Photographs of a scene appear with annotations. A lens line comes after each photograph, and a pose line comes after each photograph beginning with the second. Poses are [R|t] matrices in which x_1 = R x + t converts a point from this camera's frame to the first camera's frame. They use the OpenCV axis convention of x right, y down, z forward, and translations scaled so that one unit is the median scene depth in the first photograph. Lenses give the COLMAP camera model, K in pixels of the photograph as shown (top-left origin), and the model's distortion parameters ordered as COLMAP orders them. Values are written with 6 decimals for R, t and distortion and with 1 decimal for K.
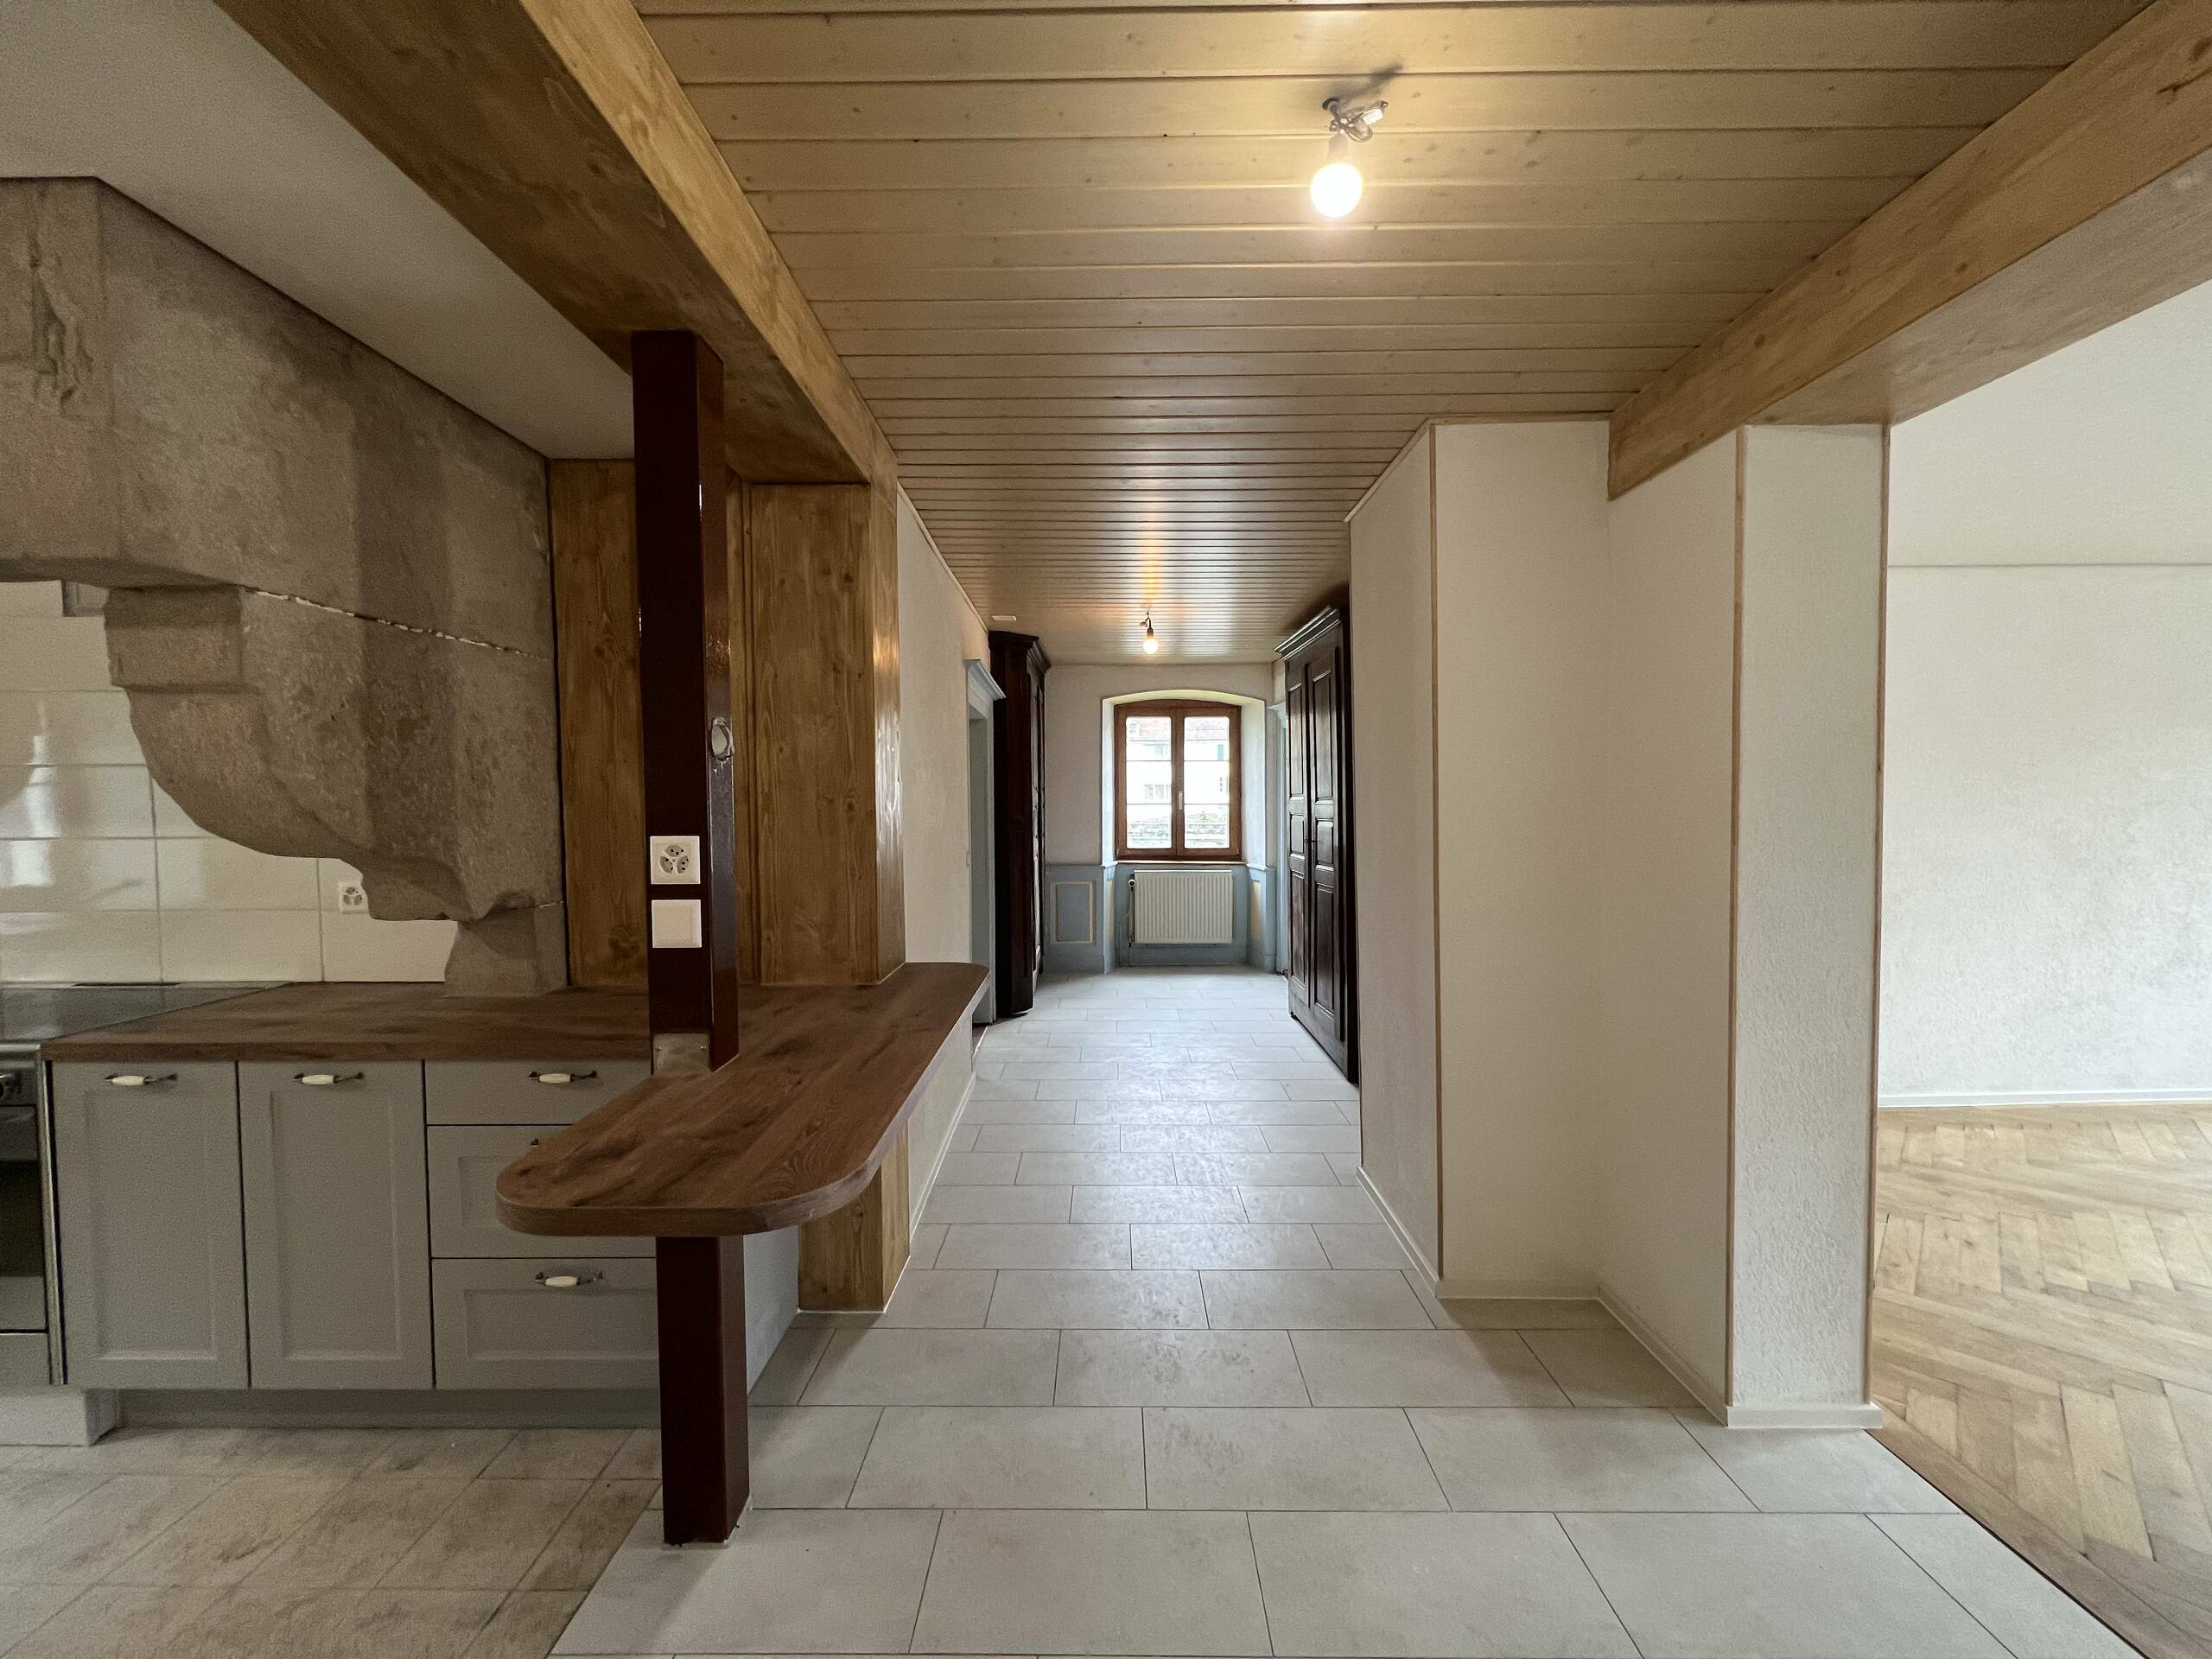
lens RADIAL K [[882.2, 0, 1097.5], [0, 882.2, 830.5], [0, 0, 1]] dist [-0.002346, 0.000397]
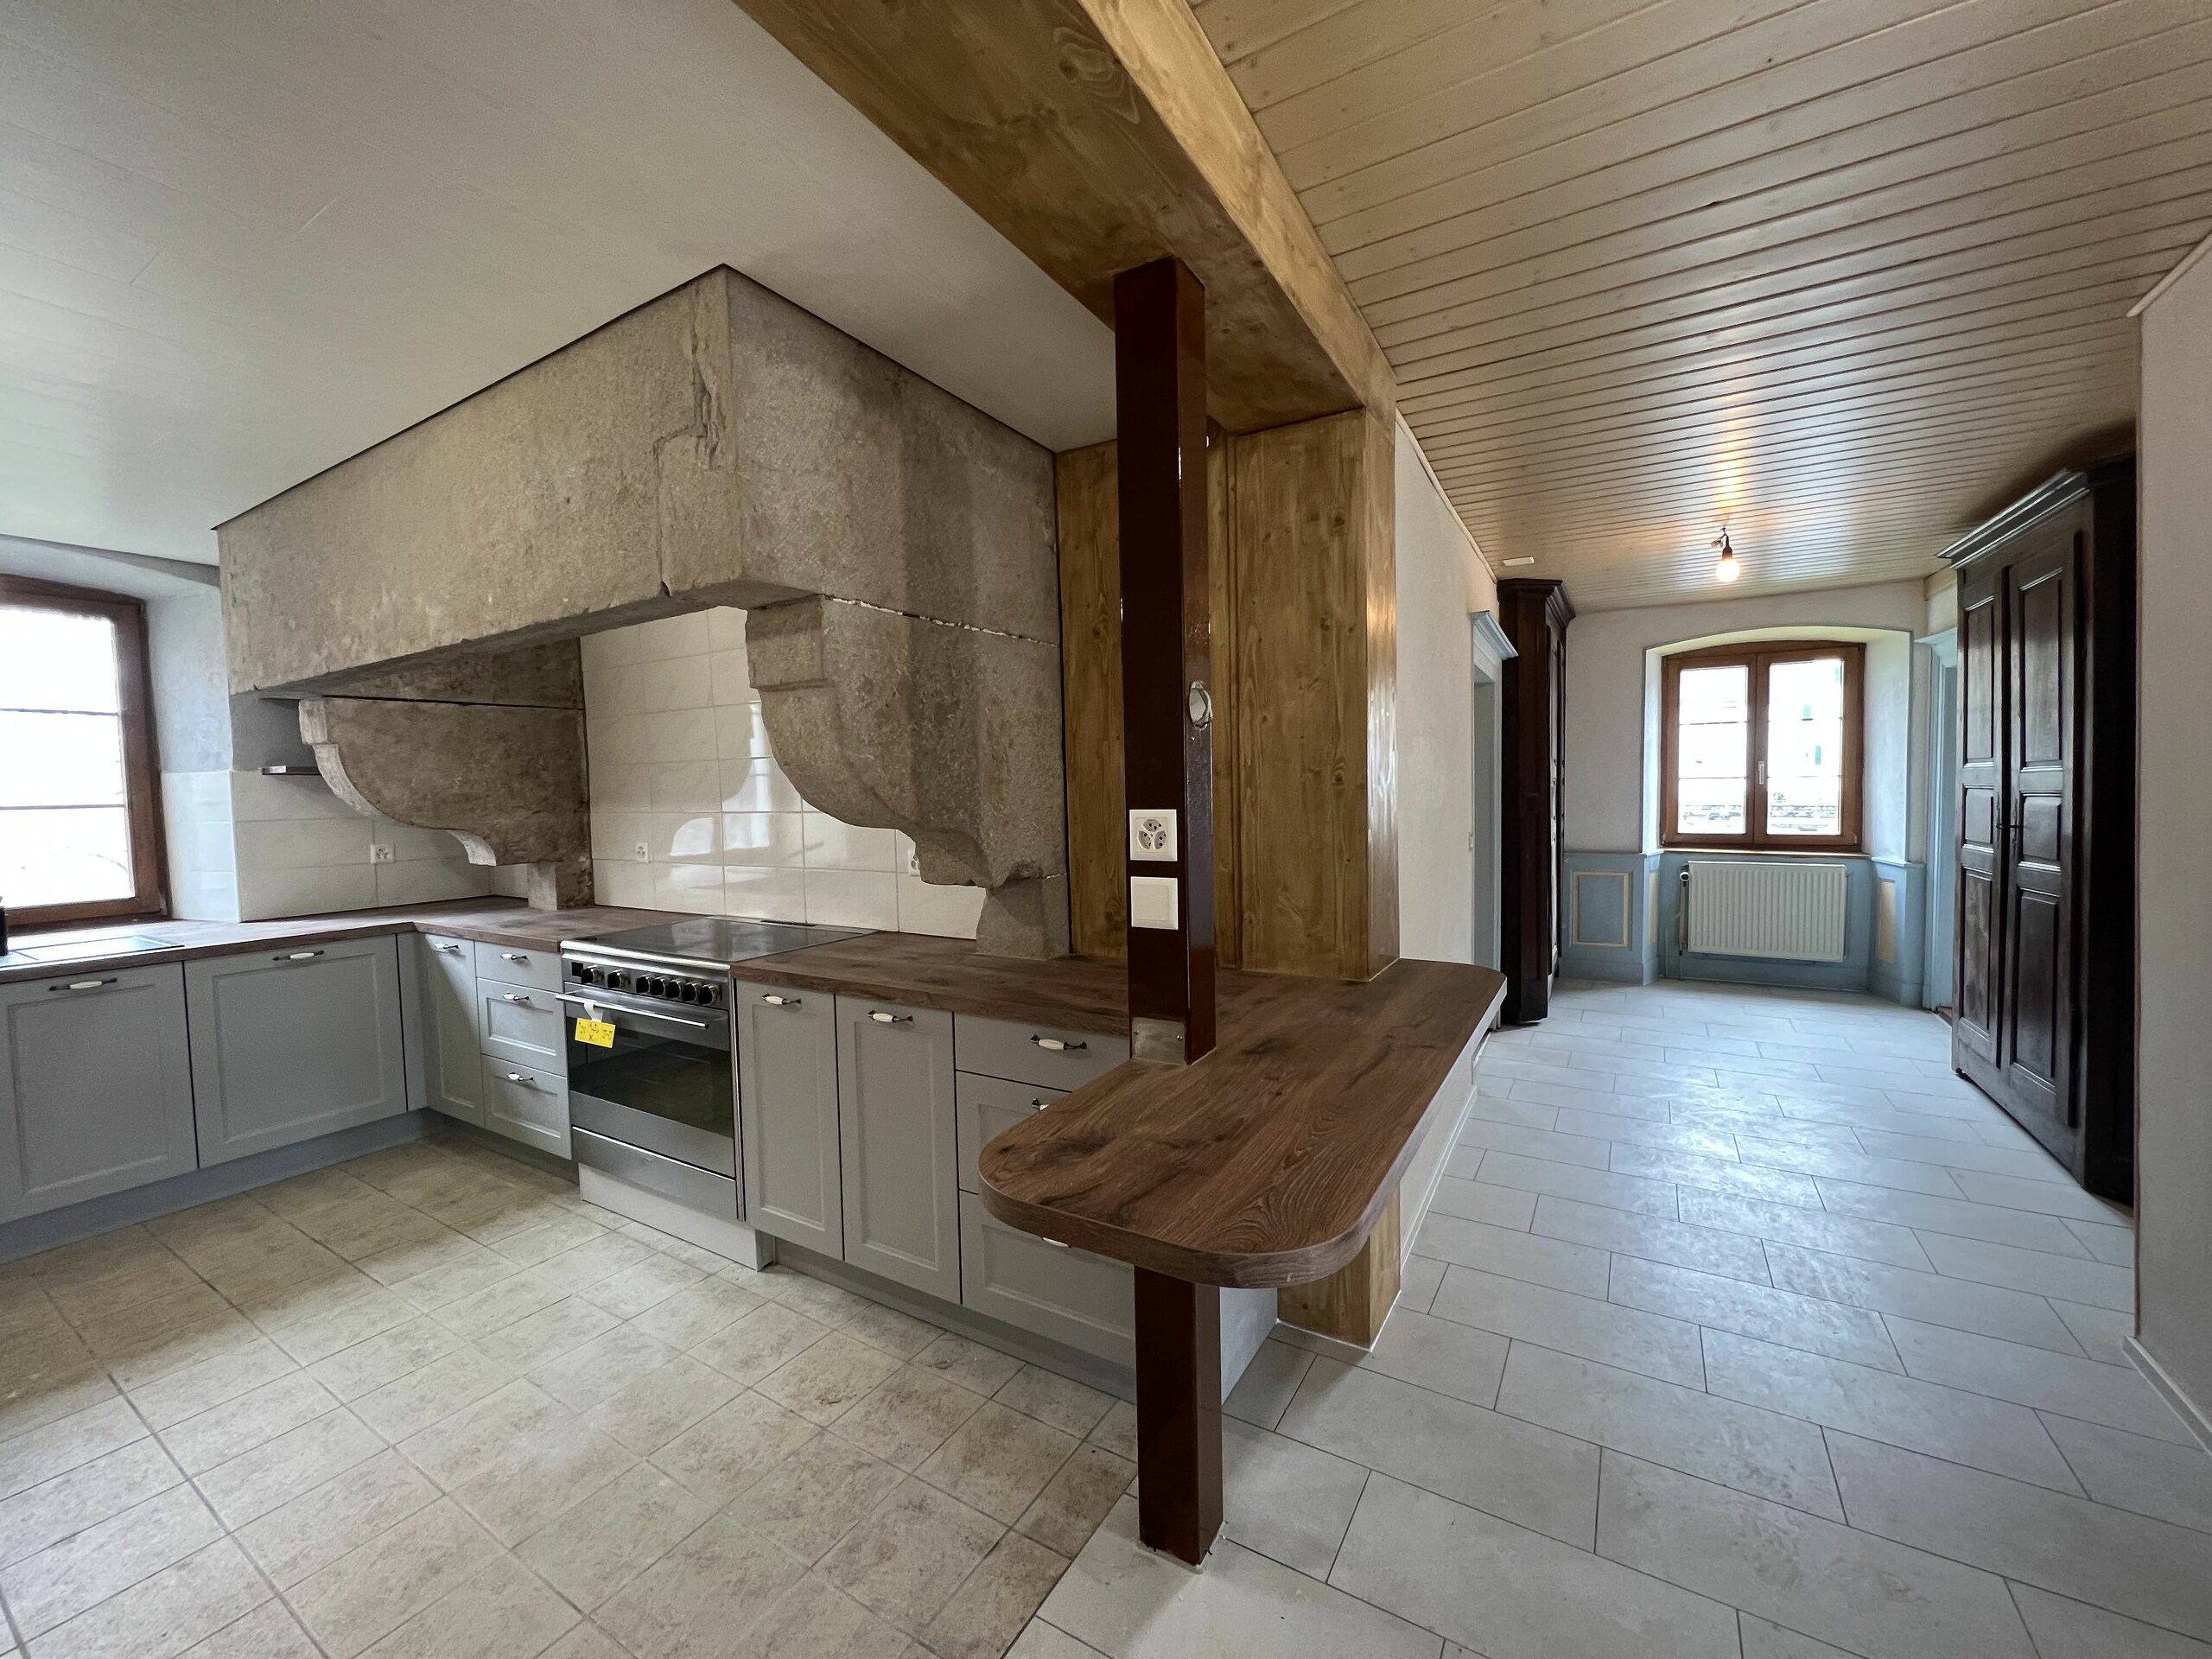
lens RADIAL K [[882.2, 0, 1097.5], [0, 882.2, 830.5], [0, 0, 1]] dist [-0.002346, 0.000397]
pose [[0.859420, 0.014590, -0.511062, -0.038007], [-0.003664, 0.999743, 0.022380, 0.006016], [0.511257, -0.017361, 0.859253, 0.123376]]
